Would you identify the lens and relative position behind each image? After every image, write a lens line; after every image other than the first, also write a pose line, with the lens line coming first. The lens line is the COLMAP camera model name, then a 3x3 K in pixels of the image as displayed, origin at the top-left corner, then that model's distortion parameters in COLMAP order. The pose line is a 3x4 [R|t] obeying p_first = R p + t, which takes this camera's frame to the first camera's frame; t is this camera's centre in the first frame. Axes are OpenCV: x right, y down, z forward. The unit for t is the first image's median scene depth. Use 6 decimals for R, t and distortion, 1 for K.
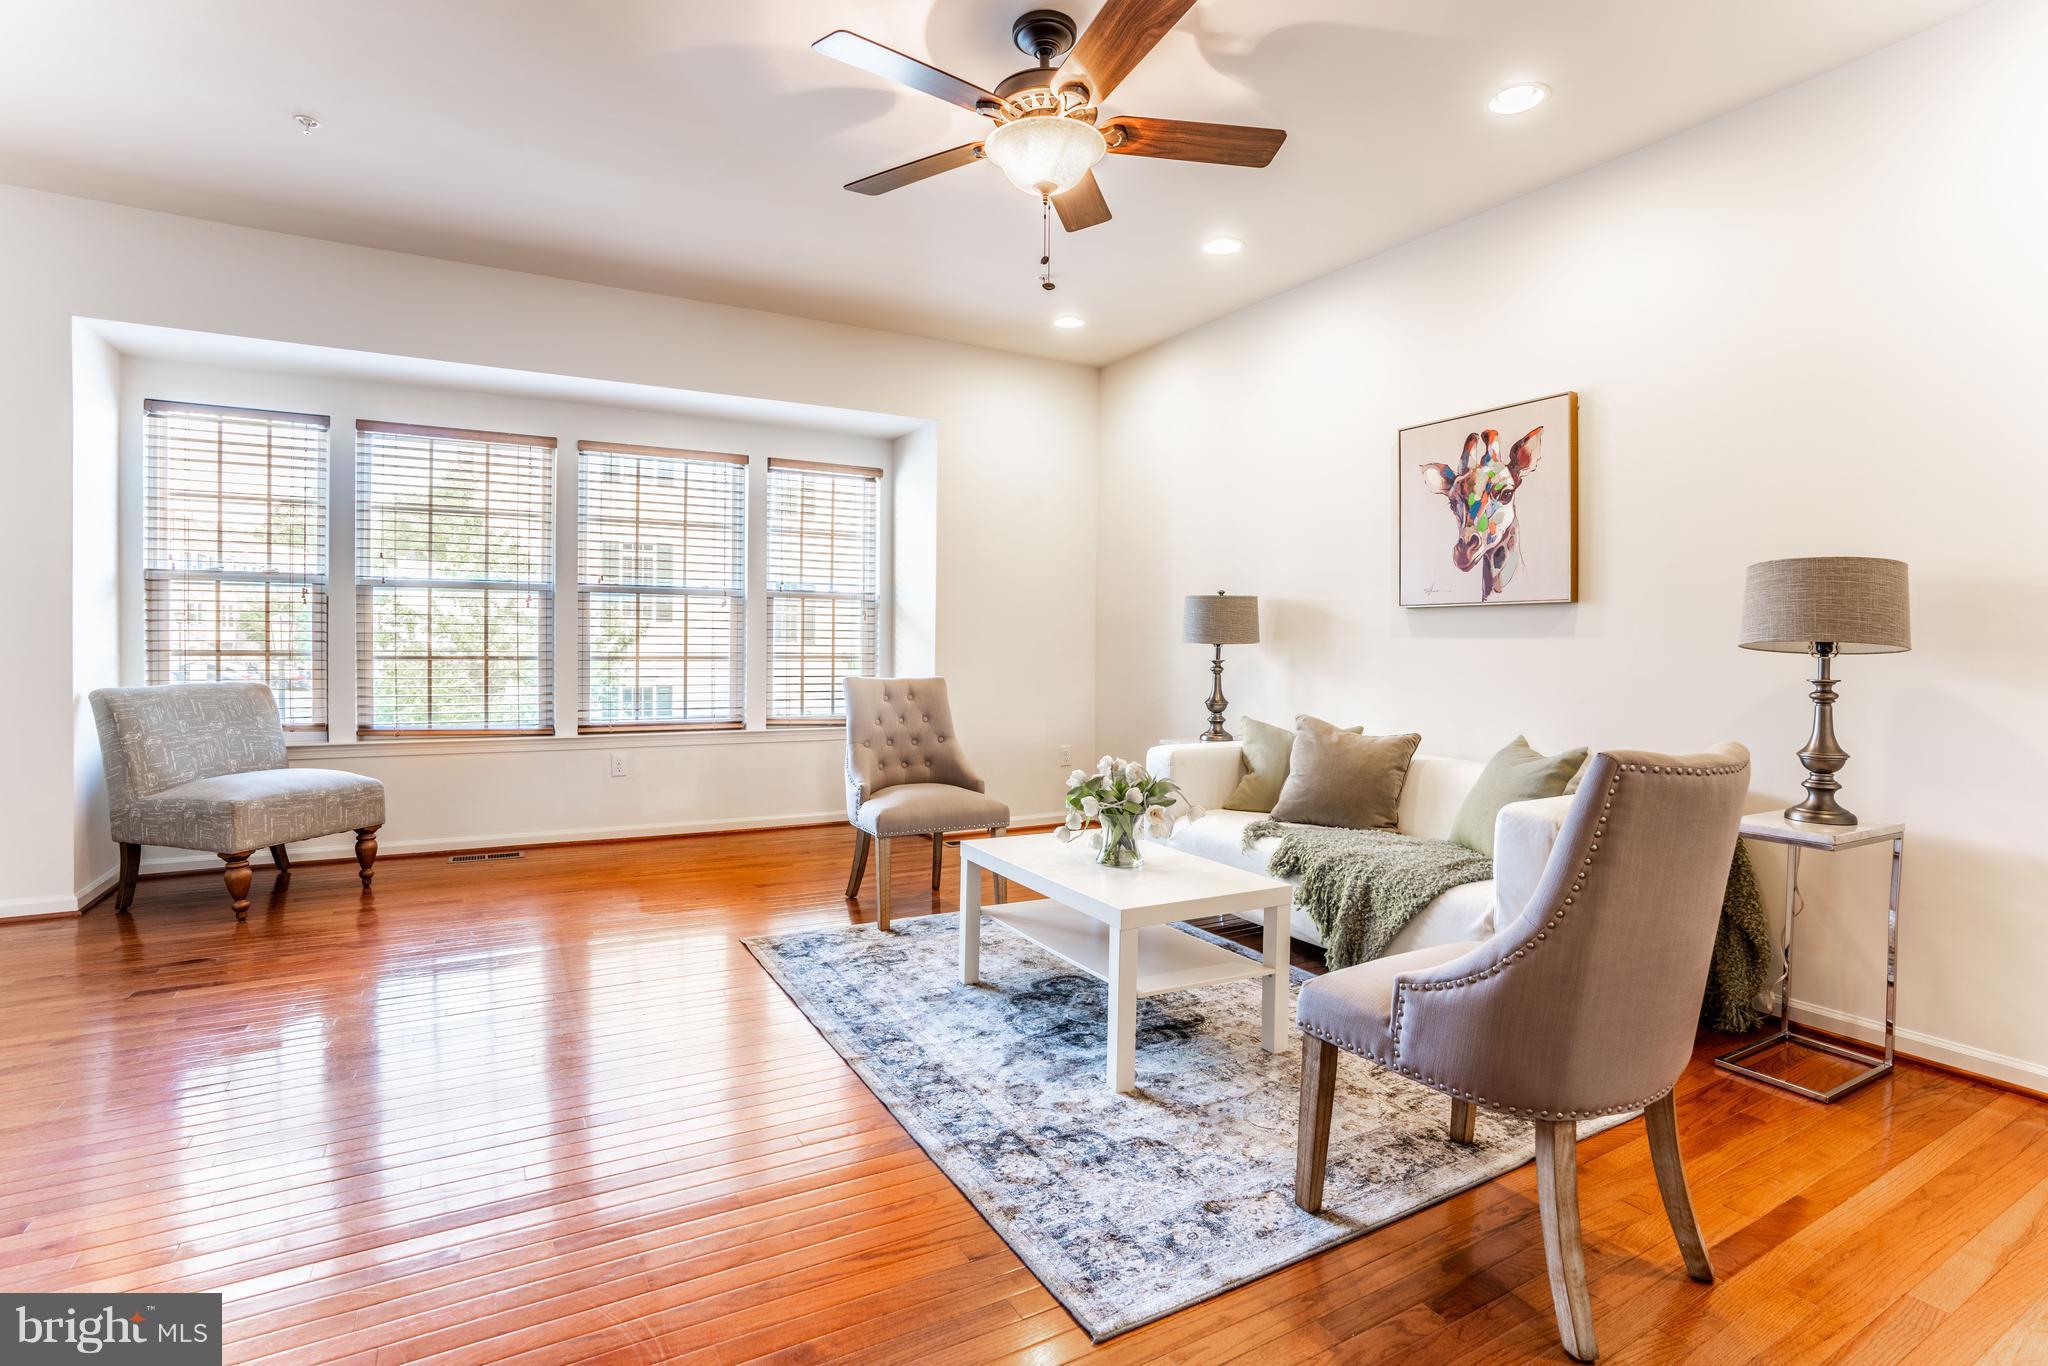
lens RADIAL K [[991.5, 0, 1017.5], [0, 991.5, 658.6], [0, 0, 1]] dist [-0.048024, 0.000500]
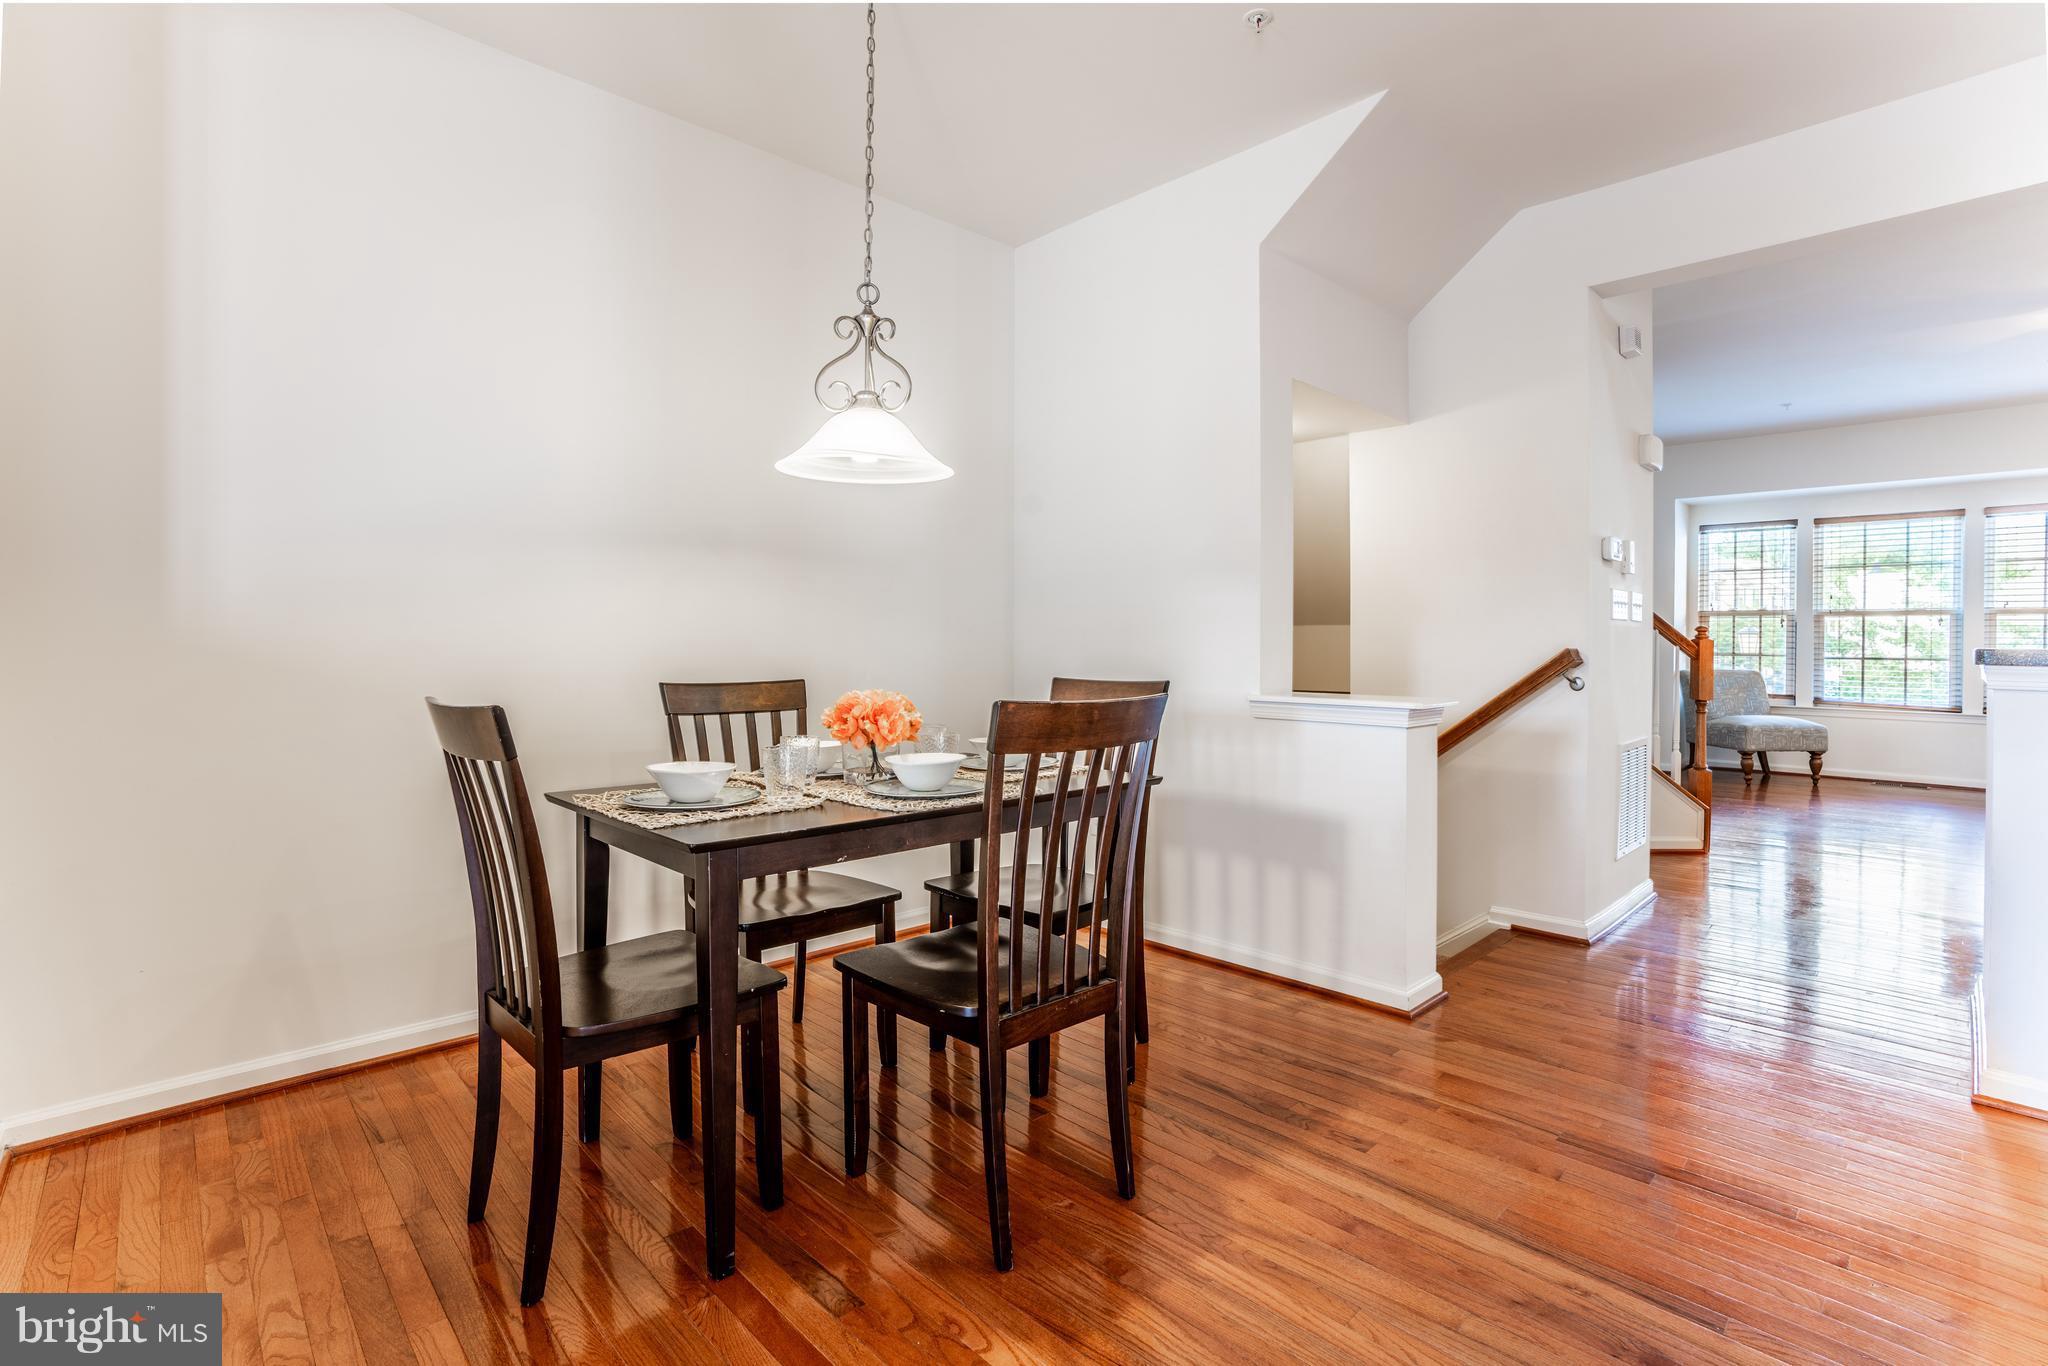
lens RADIAL K [[971.9, 0, 1011.1], [0, 971.9, 647.0], [0, 0, 1]] dist [-0.064311, 0.026112]
pose [[0.250489, 0.008336, -0.968084, 0.583038], [-0.008079, 0.999946, 0.006520, -0.019991], [0.968086, 0.006188, 0.250543, -0.807449]]
